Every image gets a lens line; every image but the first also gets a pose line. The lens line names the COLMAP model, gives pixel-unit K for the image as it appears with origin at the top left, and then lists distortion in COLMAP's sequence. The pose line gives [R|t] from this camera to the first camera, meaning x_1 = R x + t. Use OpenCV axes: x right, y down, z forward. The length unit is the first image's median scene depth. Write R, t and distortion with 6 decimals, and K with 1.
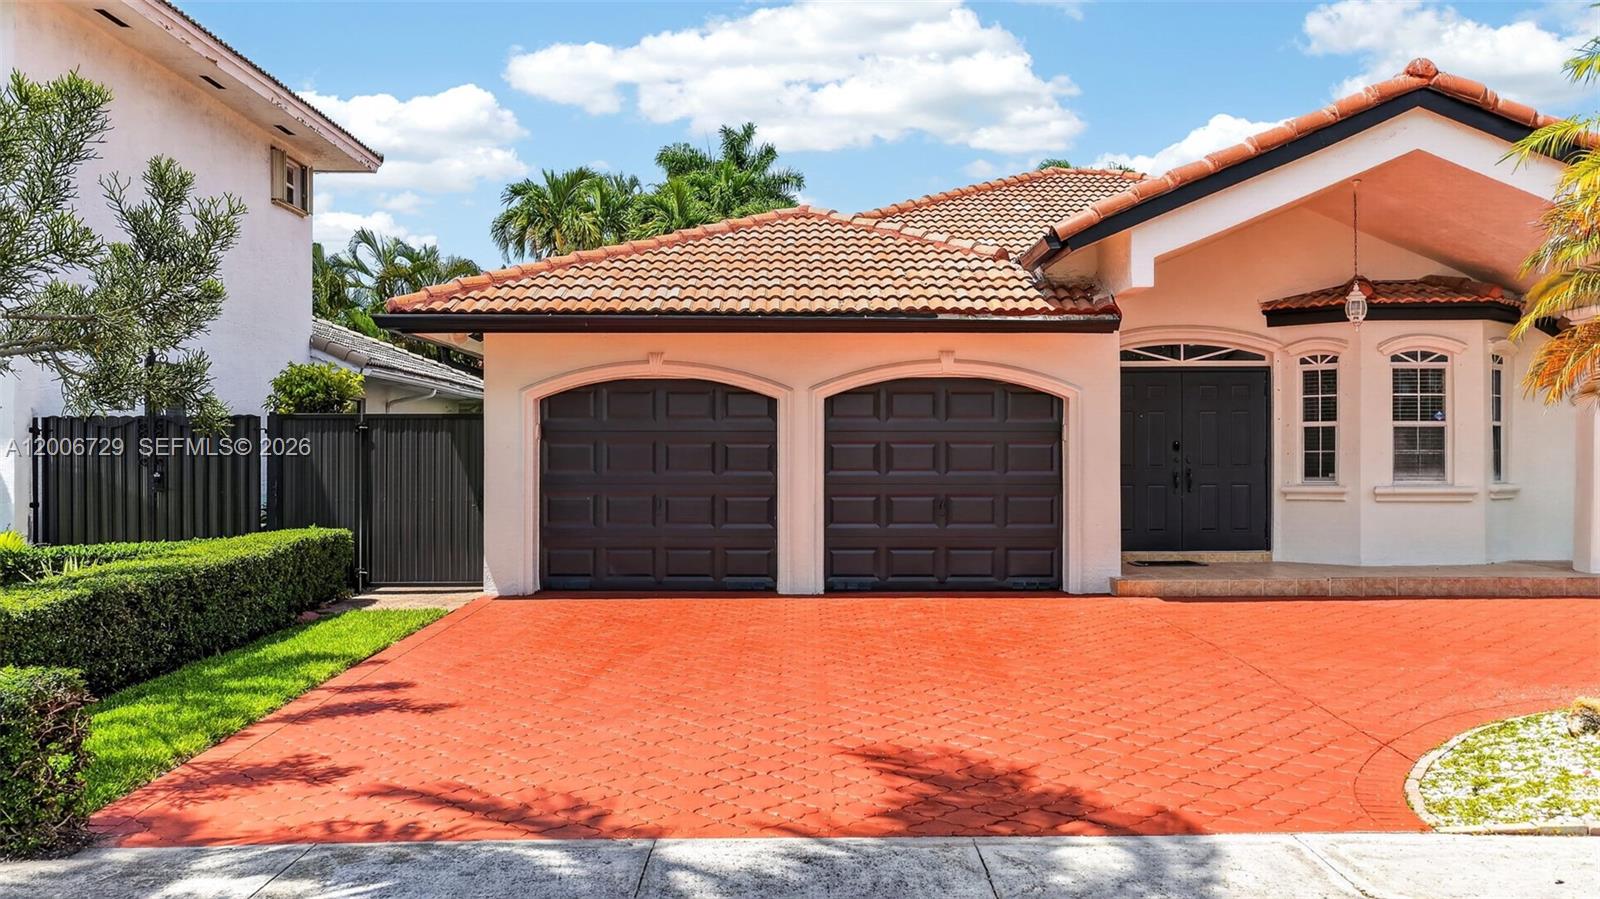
lens RADIAL K [[1314.8, 0, 801.8], [0, 1314.8, 458.1], [0, 0, 1]] dist [0.004226, -0.007101]
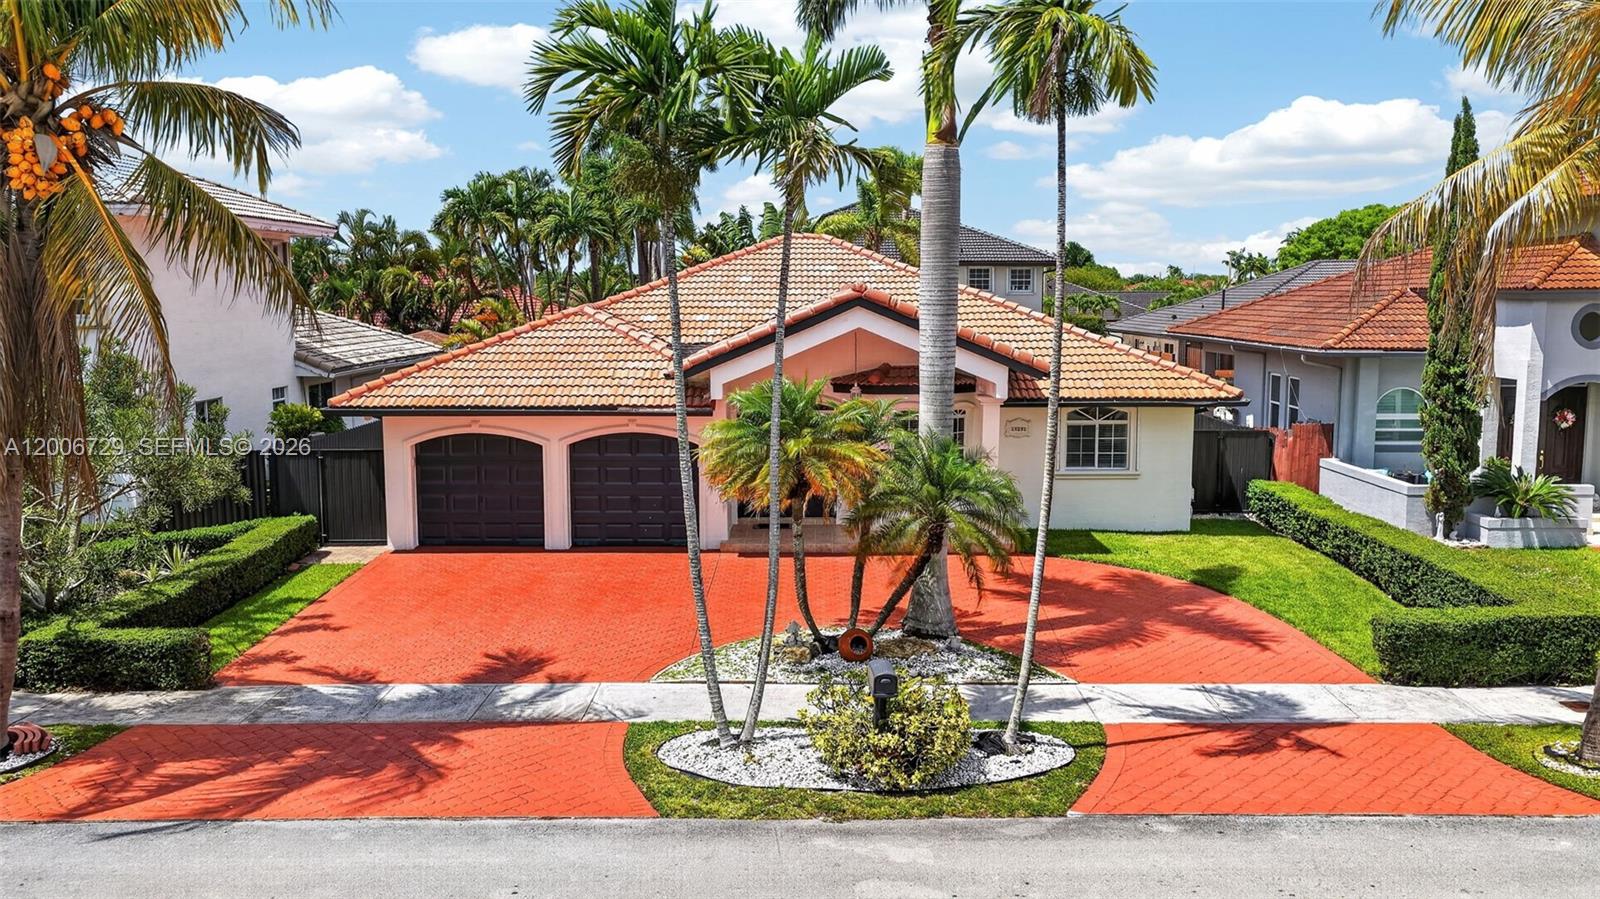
lens RADIAL K [[1314.8, 0, 790.2], [0, 1314.8, 460.4], [0, 0, 1]] dist [0.004226, -0.007101]
pose [[0.999828, 0.001497, -0.018459, 0.341965], [0.000930, 0.991411, 0.130779, -0.248814], [0.018496, -0.130773, 0.991240, -0.776345]]
